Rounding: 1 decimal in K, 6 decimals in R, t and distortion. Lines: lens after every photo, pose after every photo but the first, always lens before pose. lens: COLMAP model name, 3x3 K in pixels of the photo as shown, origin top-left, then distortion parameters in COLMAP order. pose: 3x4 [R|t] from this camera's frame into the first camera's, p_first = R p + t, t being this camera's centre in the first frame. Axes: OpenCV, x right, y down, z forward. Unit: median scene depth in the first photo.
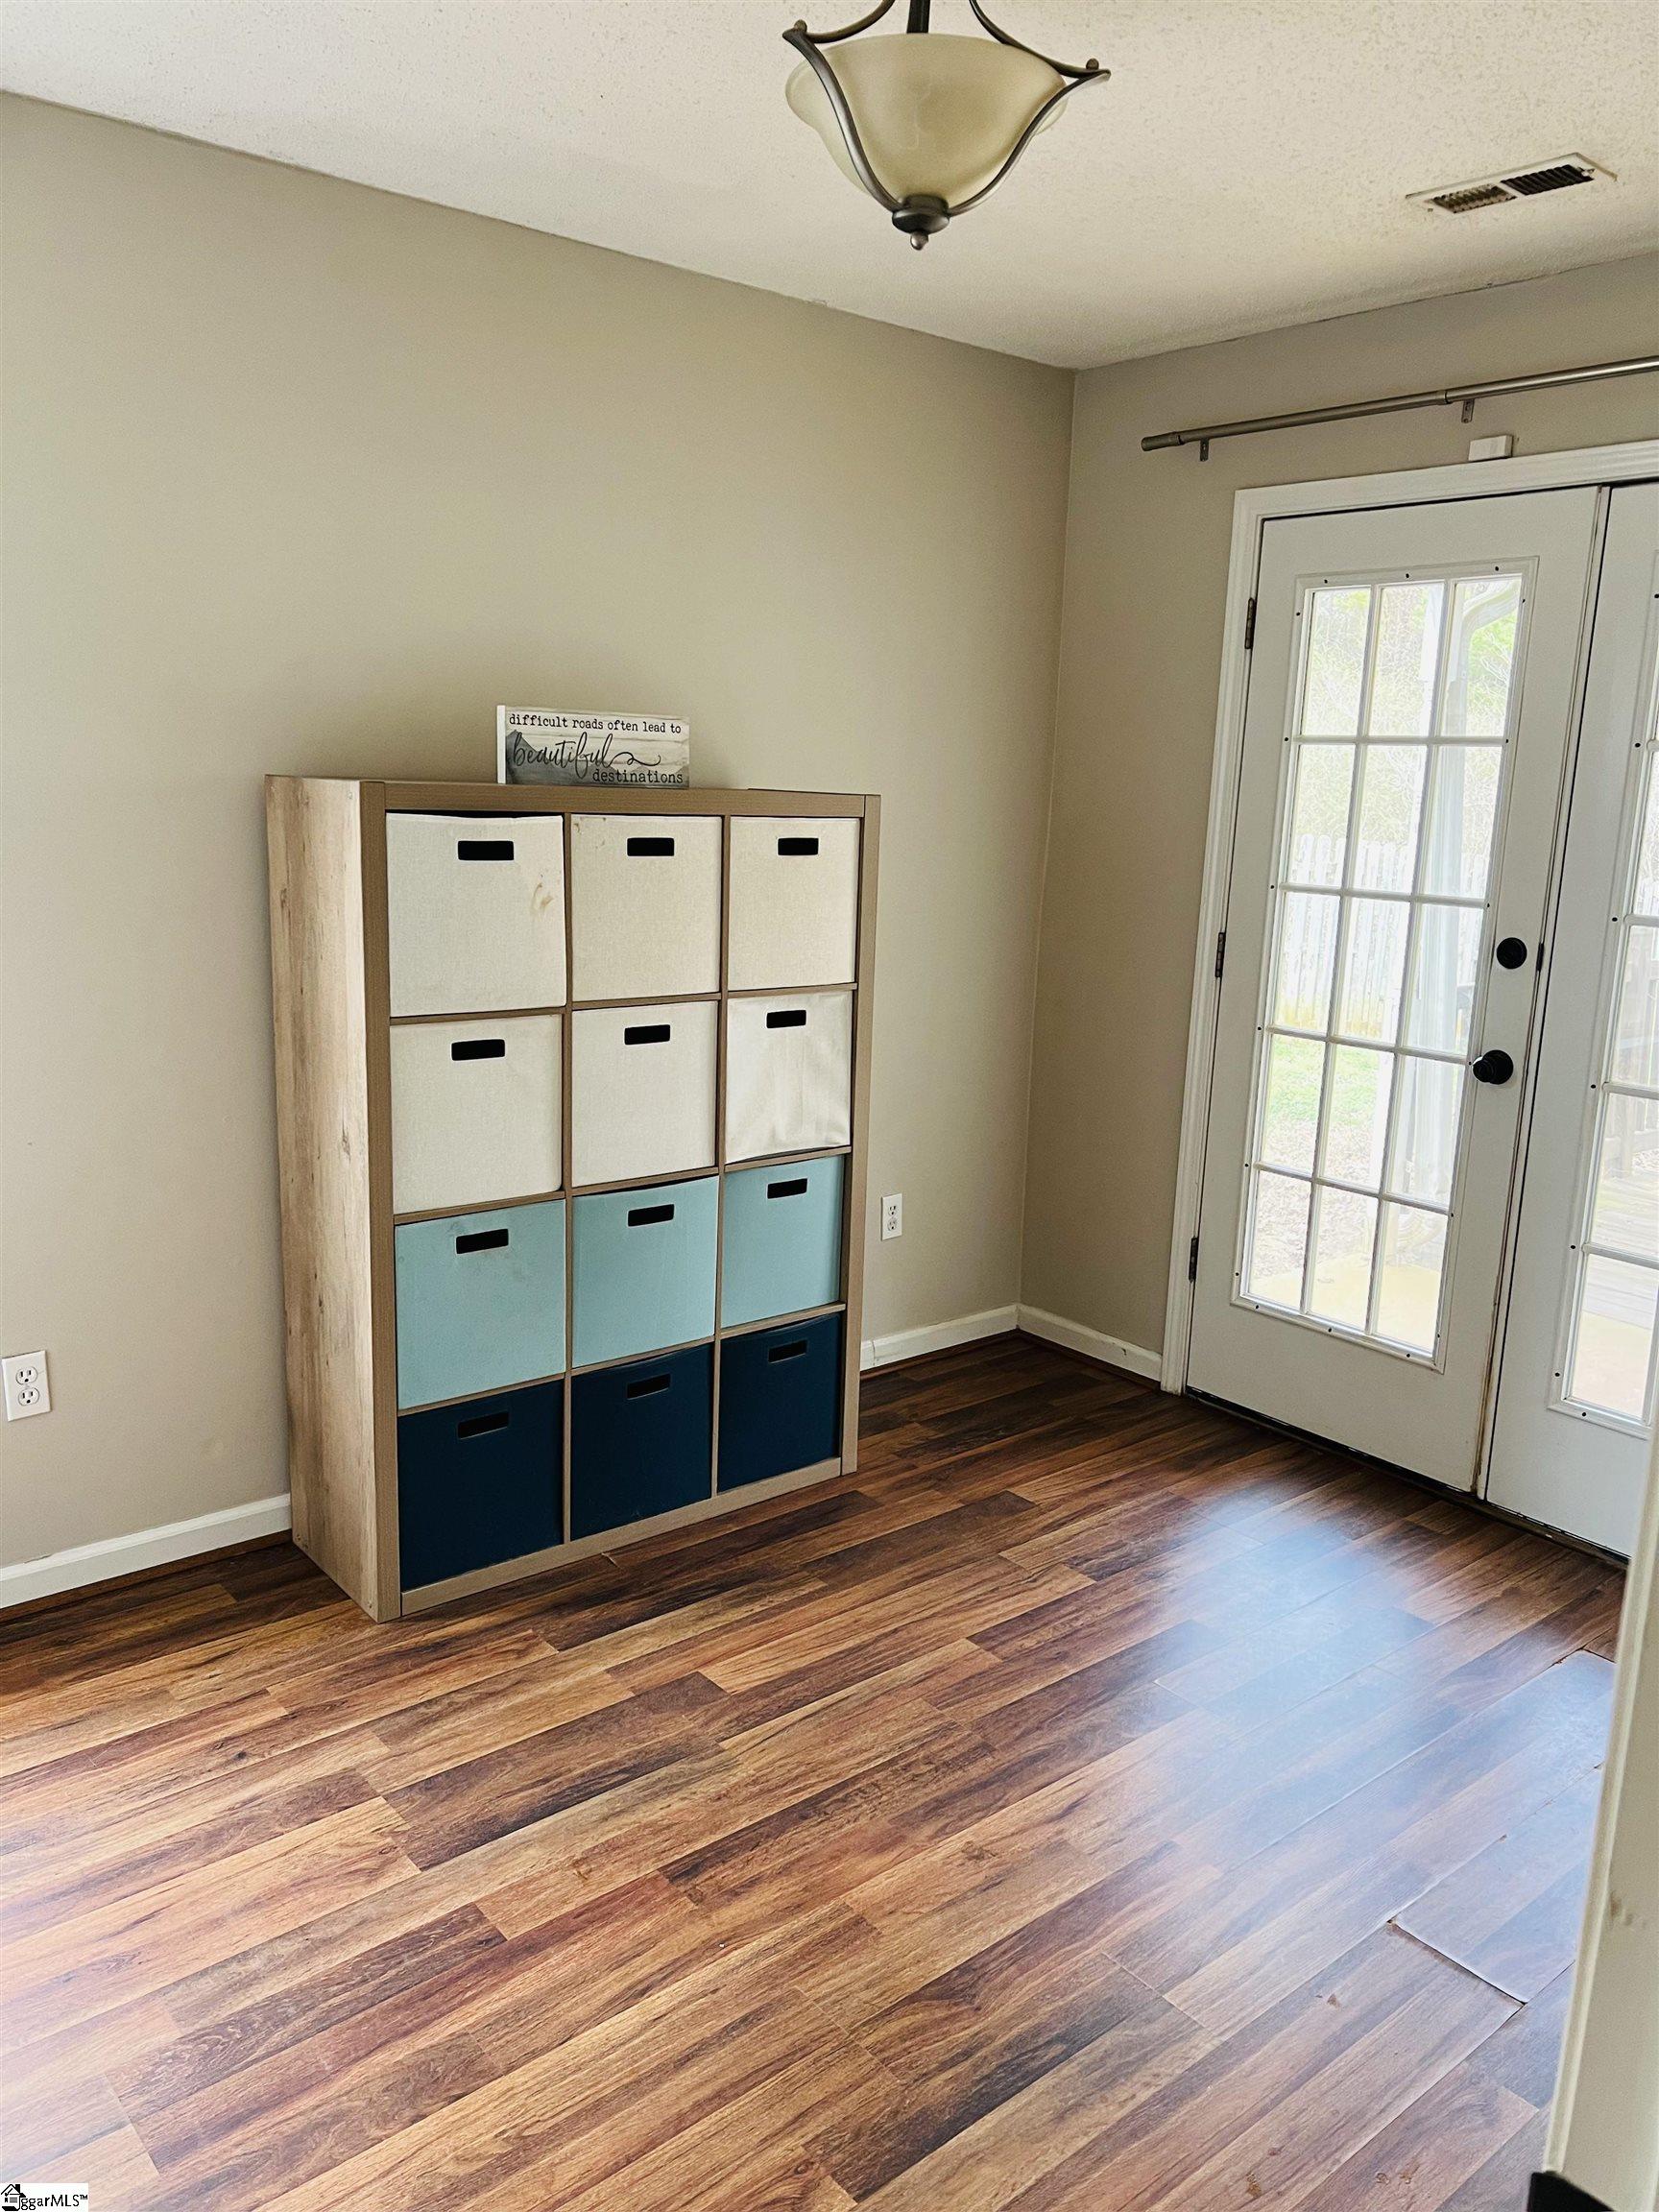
lens RADIAL K [[1671.0, 0, 831.2], [0, 1671.0, 1111.3], [0, 0, 1]] dist [0.050245, -0.035208]
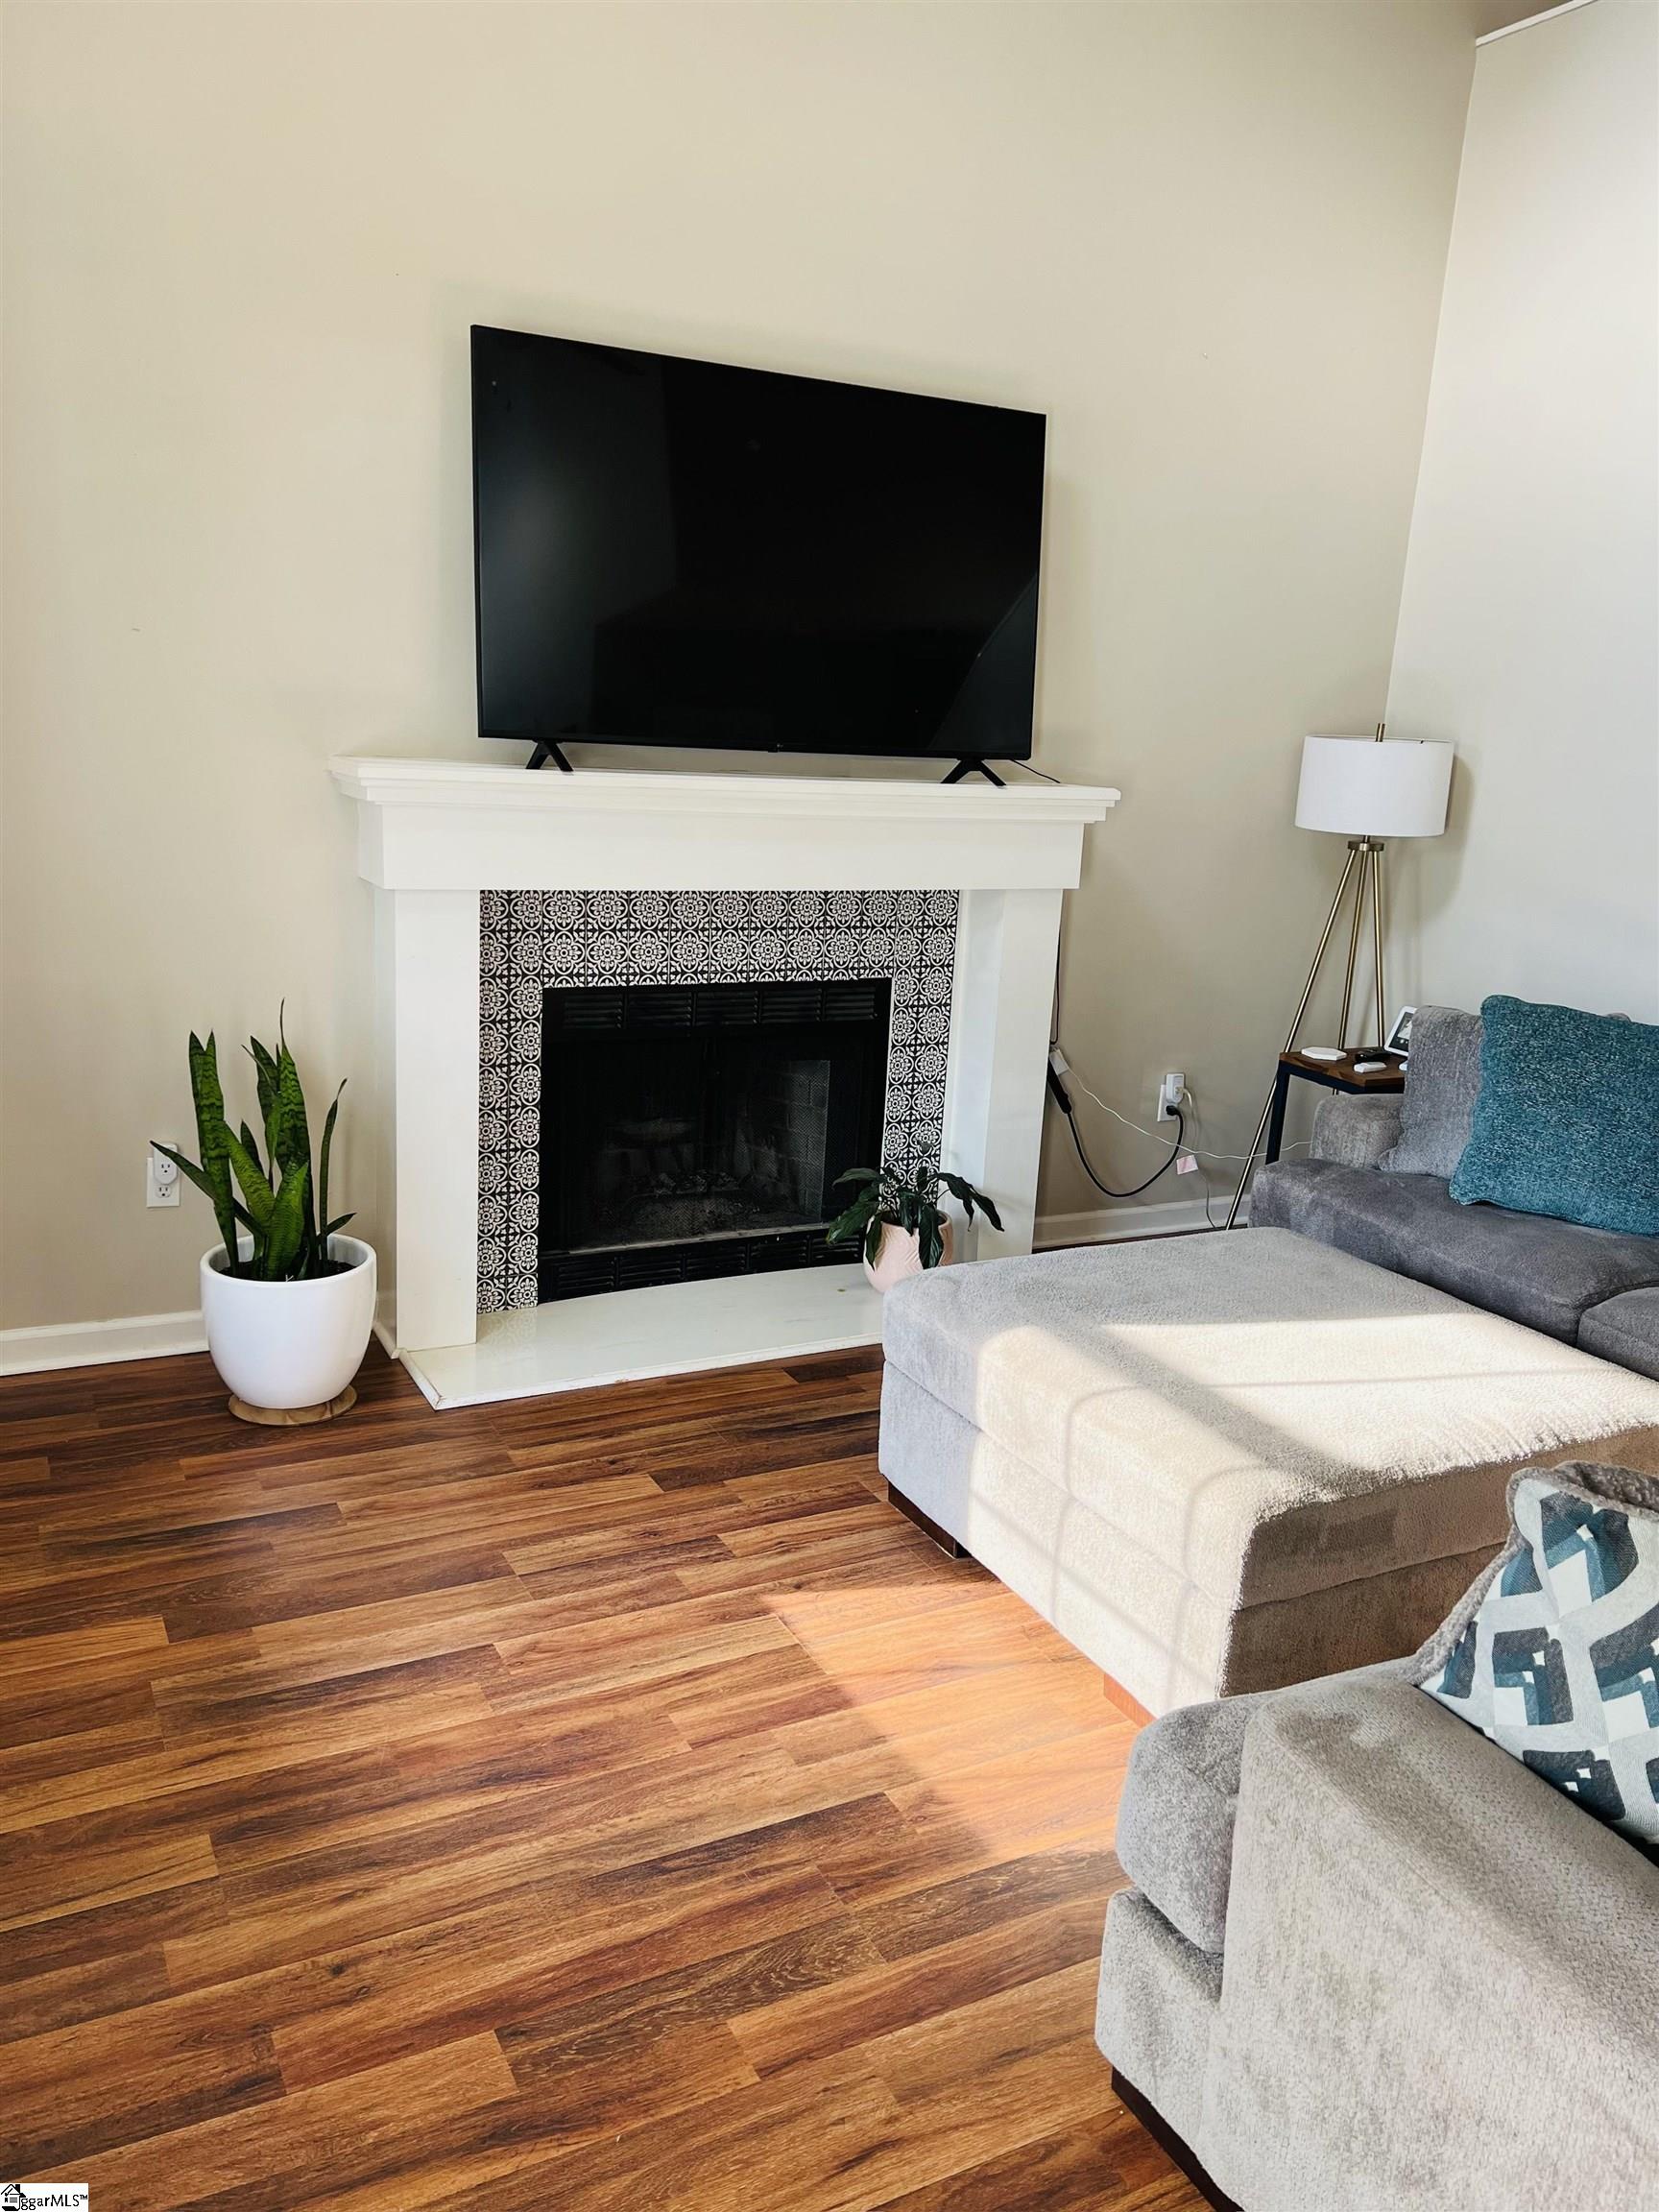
lens RADIAL K [[1671.0, 0, 833.5], [0, 1671.0, 1105.7], [0, 0, 1]] dist [0.050245, -0.035208]
pose [[-0.972985, -0.132534, 0.189038, -0.492001], [-0.034884, 0.893806, 0.447095, -0.367298], [-0.228218, 0.428422, -0.874283, 1.603021]]
